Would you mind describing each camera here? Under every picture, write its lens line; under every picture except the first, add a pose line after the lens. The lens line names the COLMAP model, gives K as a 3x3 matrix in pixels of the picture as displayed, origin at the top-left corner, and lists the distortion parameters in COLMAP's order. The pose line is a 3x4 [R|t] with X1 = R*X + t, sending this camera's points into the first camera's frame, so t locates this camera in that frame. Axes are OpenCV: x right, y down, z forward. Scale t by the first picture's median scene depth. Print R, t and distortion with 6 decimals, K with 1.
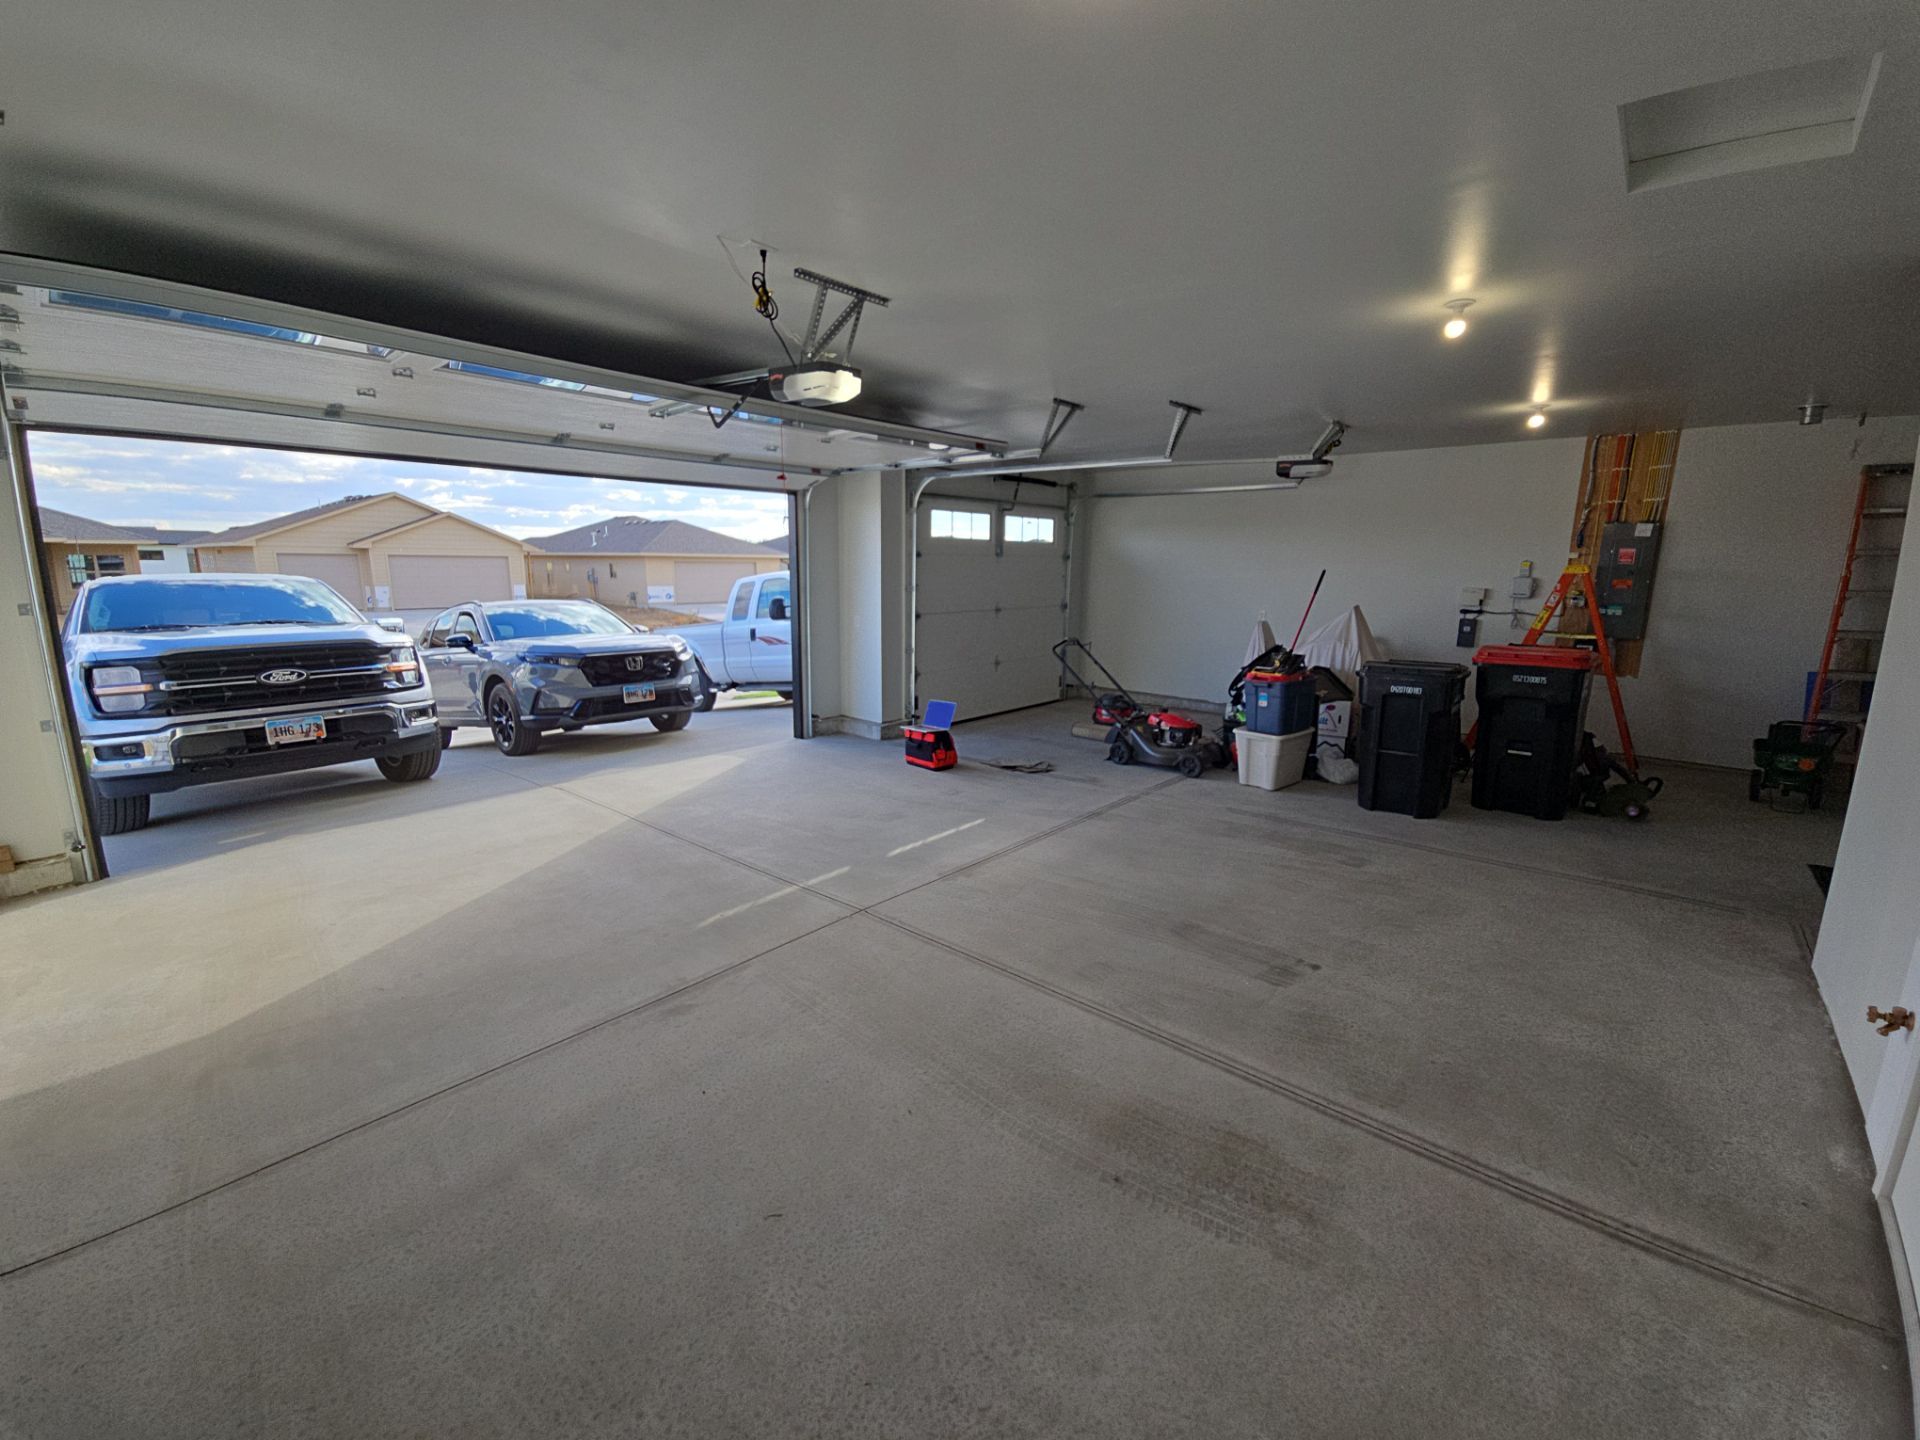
lens RADIAL K [[777.5, 0, 970.9], [0, 777.5, 724.3], [0, 0, 1]] dist [0.014717, -0.000053]
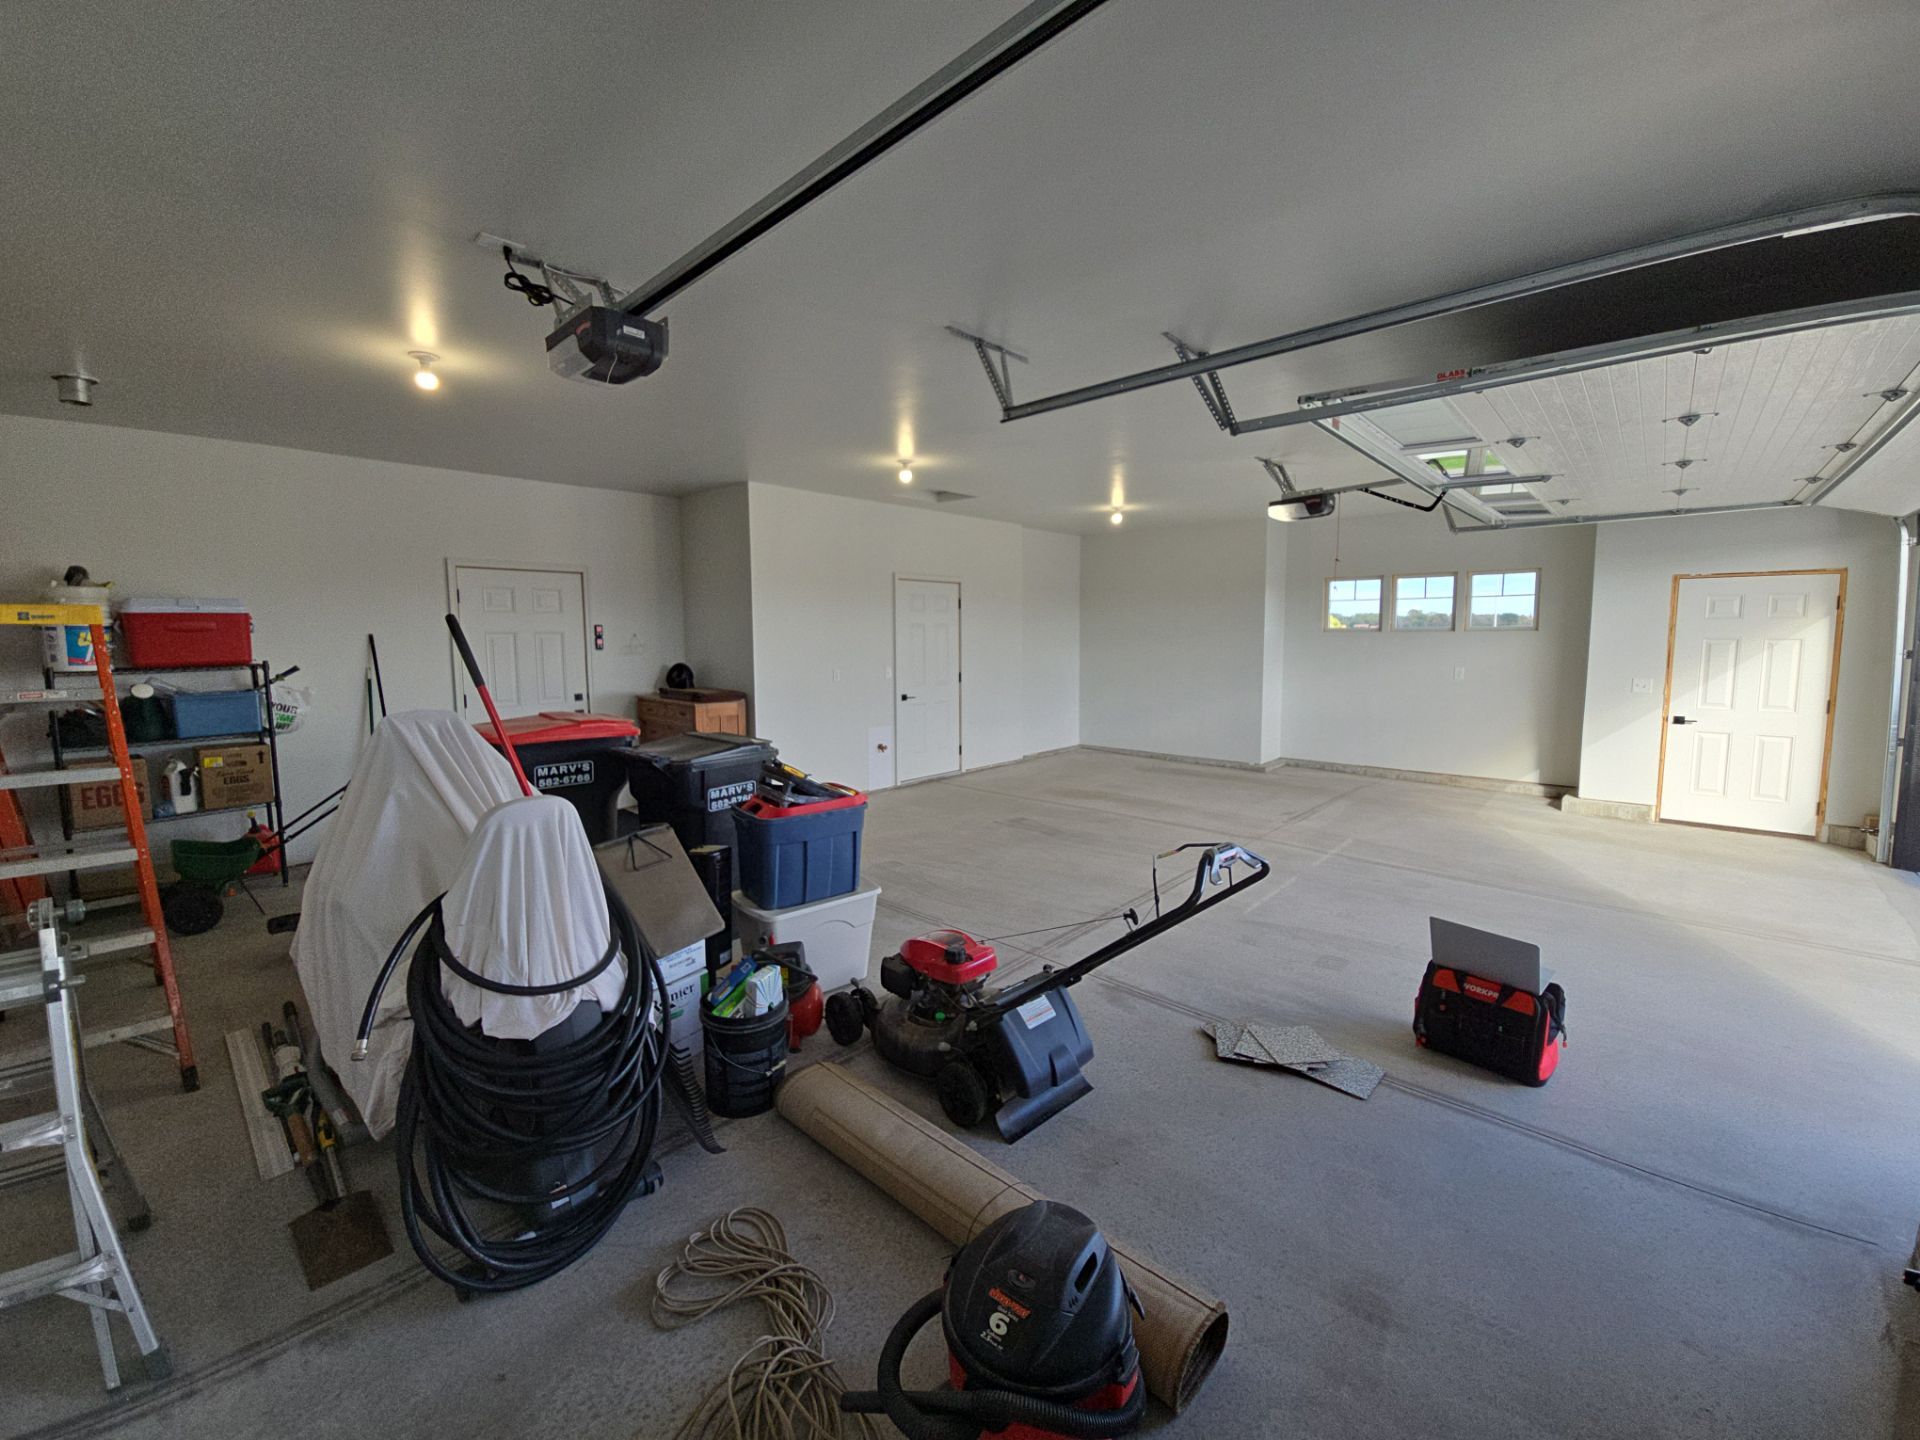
lens RADIAL K [[792.9, 0, 961.0], [0, 792.9, 710.8], [0, 0, 1]] dist [0.001462, -0.000295]
pose [[-0.999640, -0.008820, 0.025342, 0.309398], [-0.000729, 0.953007, 0.302948, -0.358104], [-0.026823, 0.302821, -0.952670, 1.811850]]
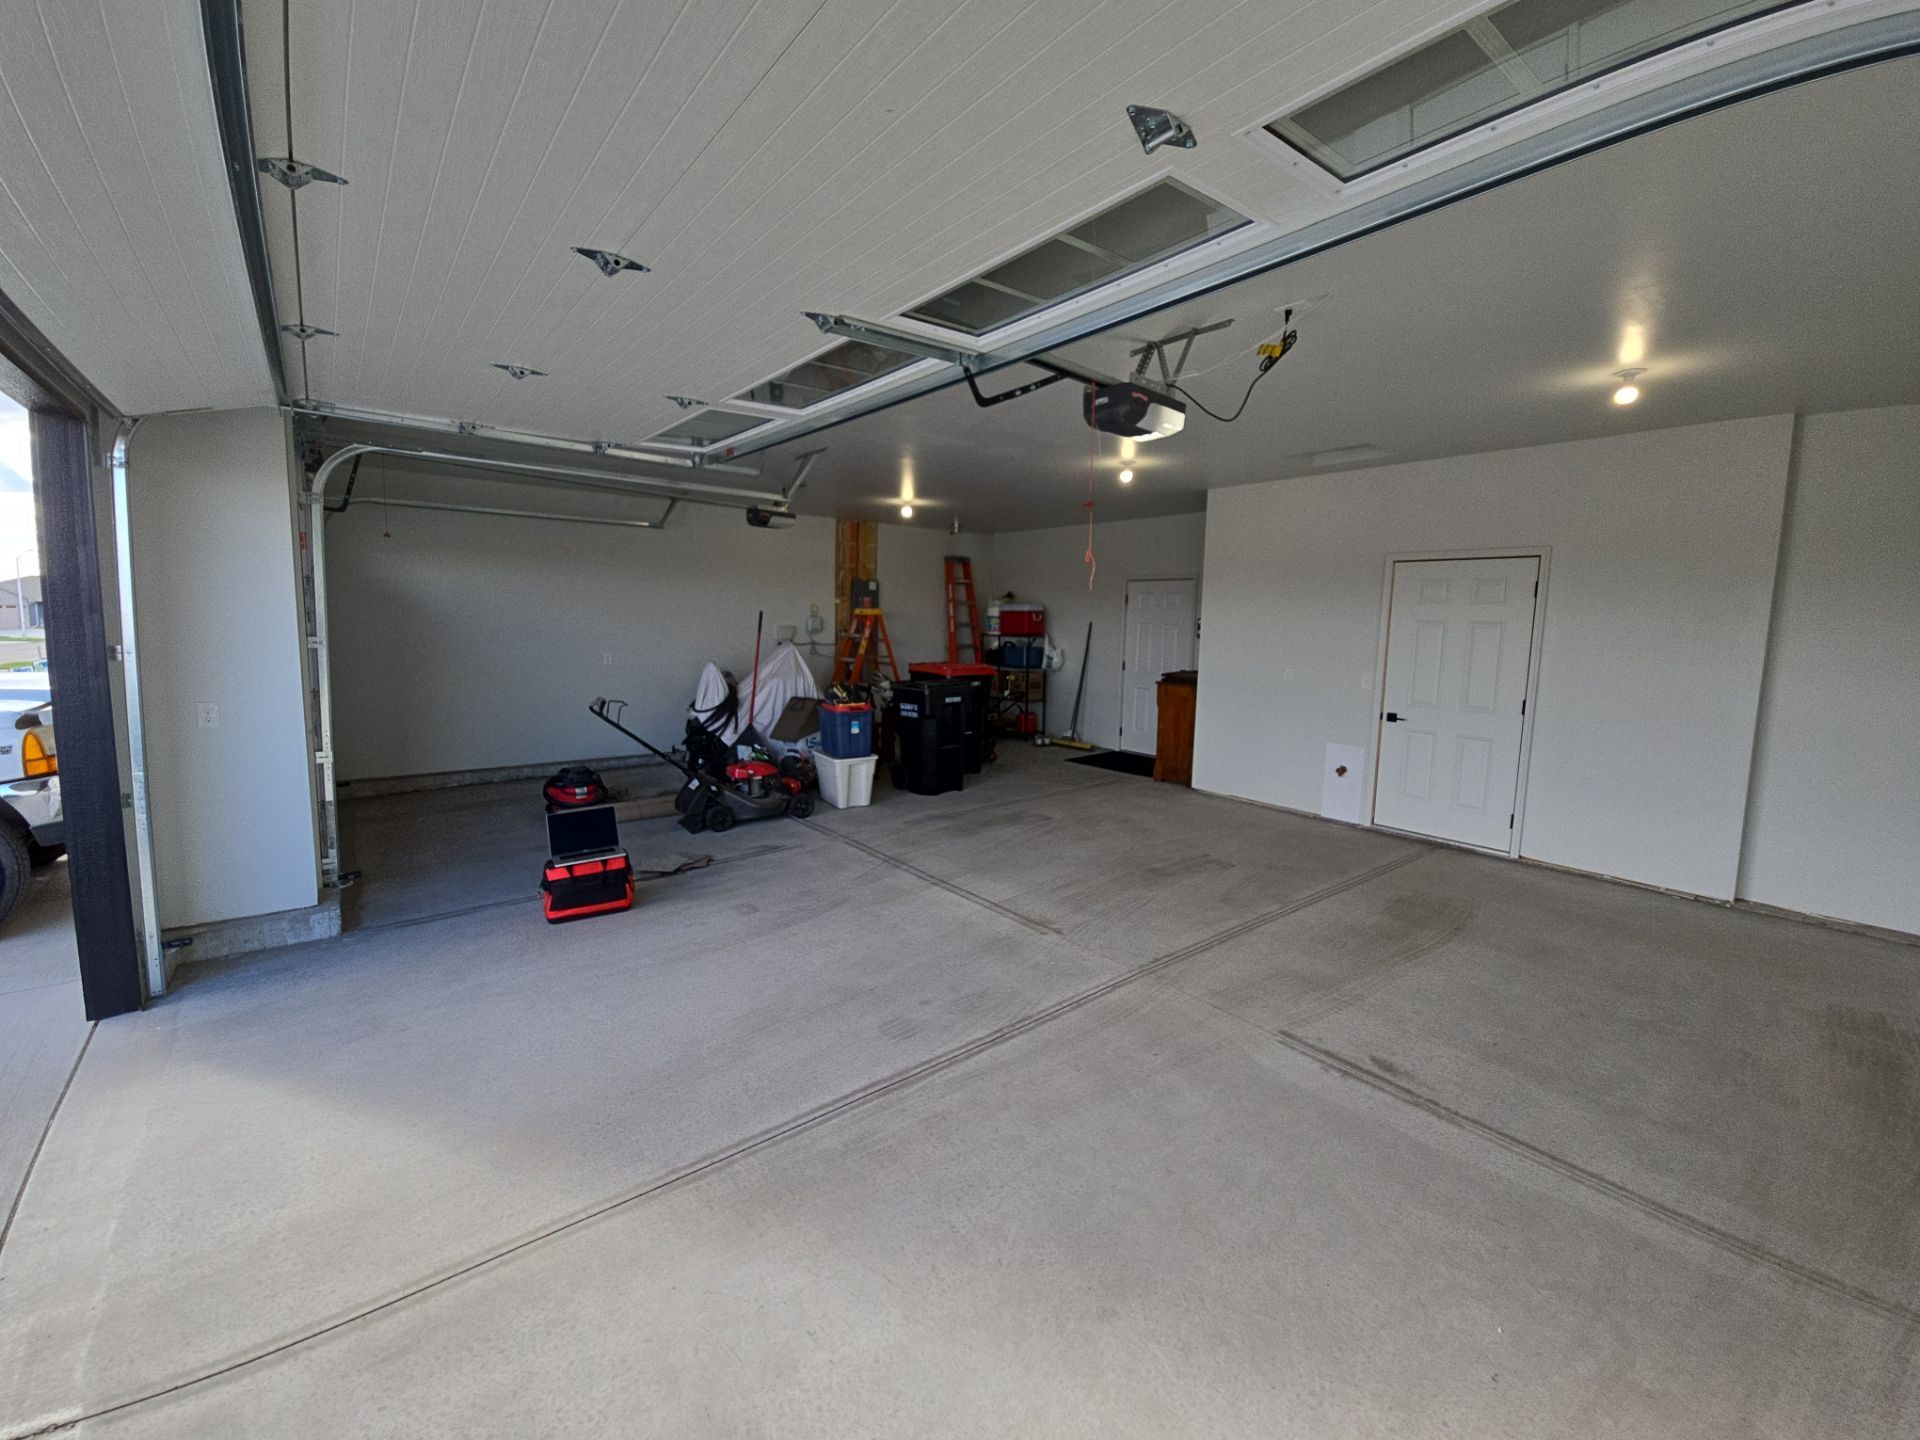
lens RADIAL K [[792.9, 0, 961.0], [0, 792.9, 710.8], [0, 0, 1]] dist [0.001462, -0.000295]
pose [[0.195309, -0.121182, 0.973226, -0.796904], [0.183348, 0.979353, 0.085151, -0.141956], [-0.963451, 0.161808, 0.213495, 0.705183]]
